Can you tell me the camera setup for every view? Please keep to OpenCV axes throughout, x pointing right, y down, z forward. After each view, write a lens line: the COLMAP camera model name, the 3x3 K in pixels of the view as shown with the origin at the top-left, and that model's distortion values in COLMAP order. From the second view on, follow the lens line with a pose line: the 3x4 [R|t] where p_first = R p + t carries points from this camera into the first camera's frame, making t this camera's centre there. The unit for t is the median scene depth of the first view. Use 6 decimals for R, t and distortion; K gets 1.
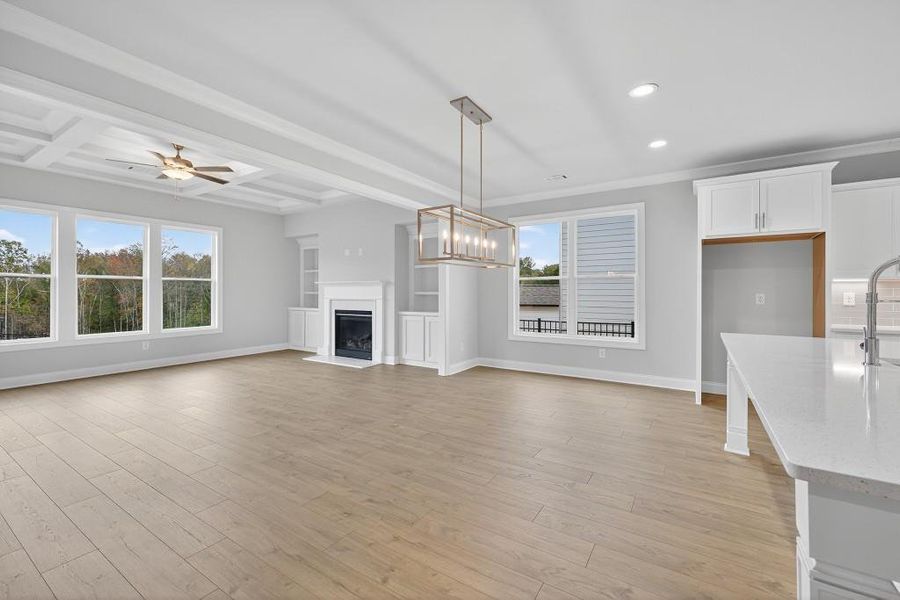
lens RADIAL K [[375.9, 0, 447.8], [0, 375.9, 297.1], [0, 0, 1]] dist [0.000432, -0.000710]
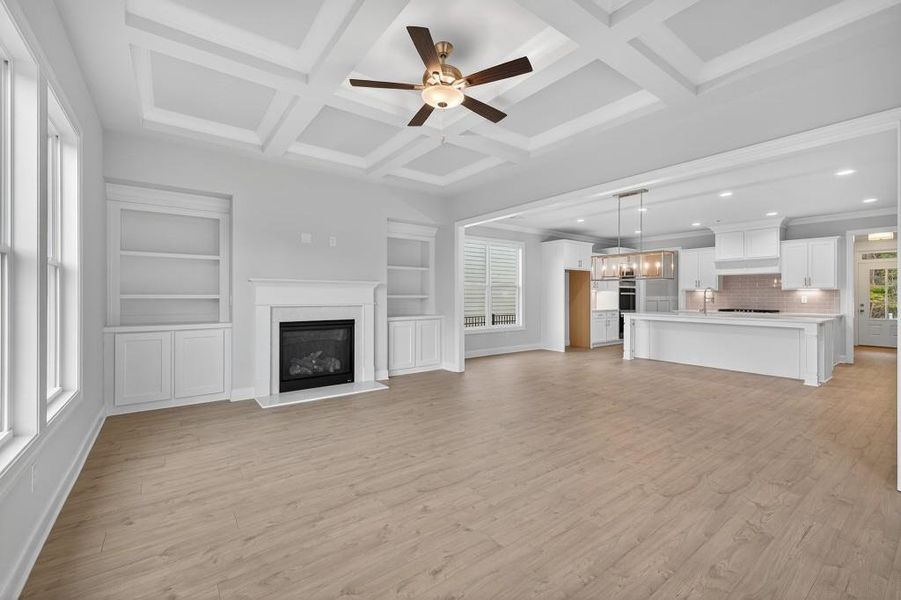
lens RADIAL K [[376.4, 0, 448.3], [0, 376.4, 297.1], [0, 0, 1]] dist [0.000432, -0.000710]
pose [[0.356974, -0.003148, 0.934109, -1.249386], [0.011465, 0.999934, -0.001012, -0.008788], [-0.934044, 0.011071, 0.356986, 0.768214]]
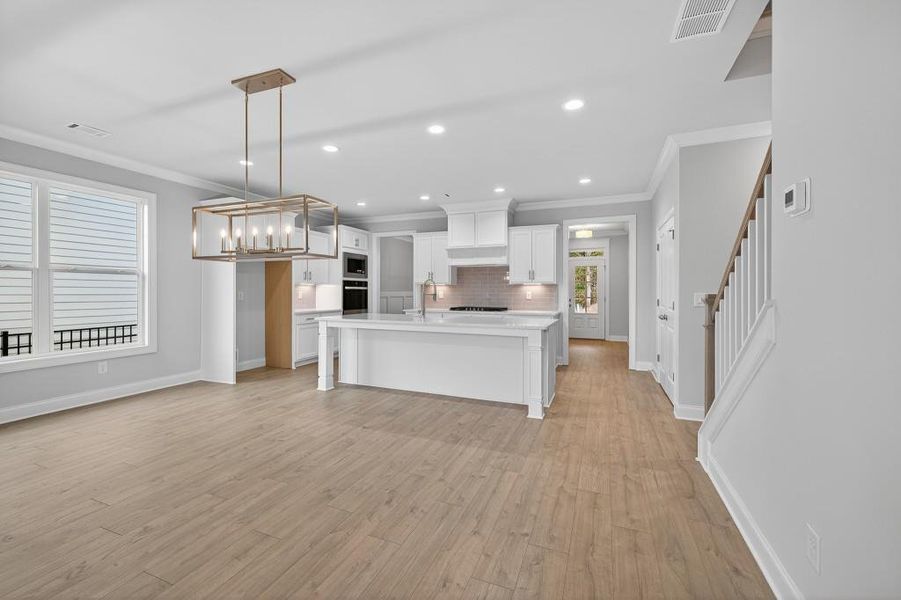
lens RADIAL K [[376.4, 0, 448.3], [0, 376.4, 297.1], [0, 0, 1]] dist [0.000432, -0.000710]
pose [[-0.178107, -0.015868, 0.983883, -0.568042], [0.011693, 0.999765, 0.018241, -0.005599], [-0.983942, 0.014753, -0.177879, 0.481951]]
